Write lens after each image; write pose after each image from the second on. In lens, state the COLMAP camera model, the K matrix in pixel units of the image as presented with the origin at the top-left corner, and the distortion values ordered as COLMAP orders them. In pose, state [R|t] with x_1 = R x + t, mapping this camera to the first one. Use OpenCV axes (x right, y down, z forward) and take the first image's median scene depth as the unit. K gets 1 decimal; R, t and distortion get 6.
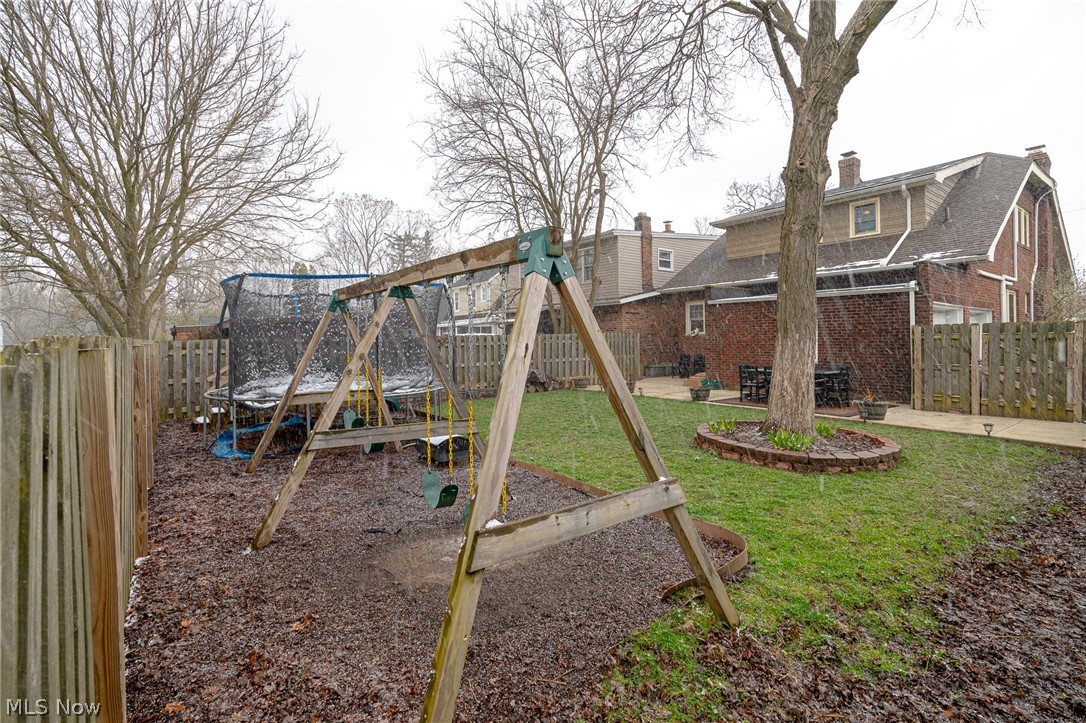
lens RADIAL K [[512.0, 0, 539.9], [0, 512.0, 355.2], [0, 0, 1]] dist [0.000680, 0.000618]
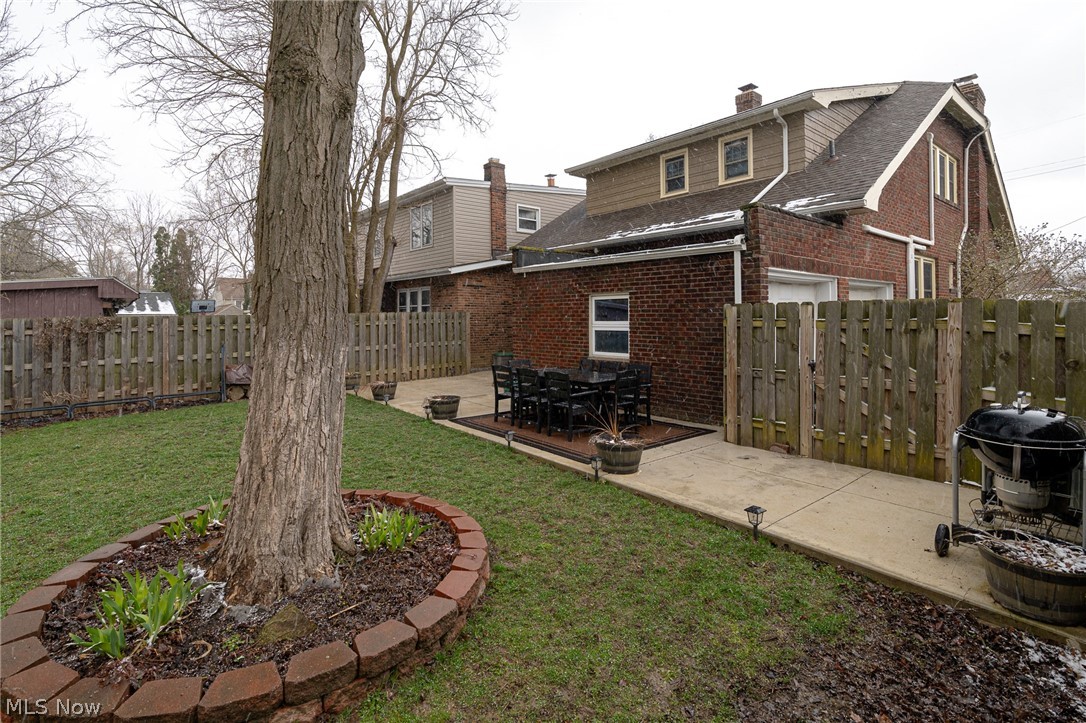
lens RADIAL K [[512.0, 0, 567.8], [0, 512.0, 329.2], [0, 0, 1]] dist [0.000680, 0.000618]
pose [[0.998747, -0.000265, 0.050042, 0.374231], [0.000382, 0.999997, -0.002326, -0.020078], [-0.050041, 0.002342, 0.998744, 0.289079]]
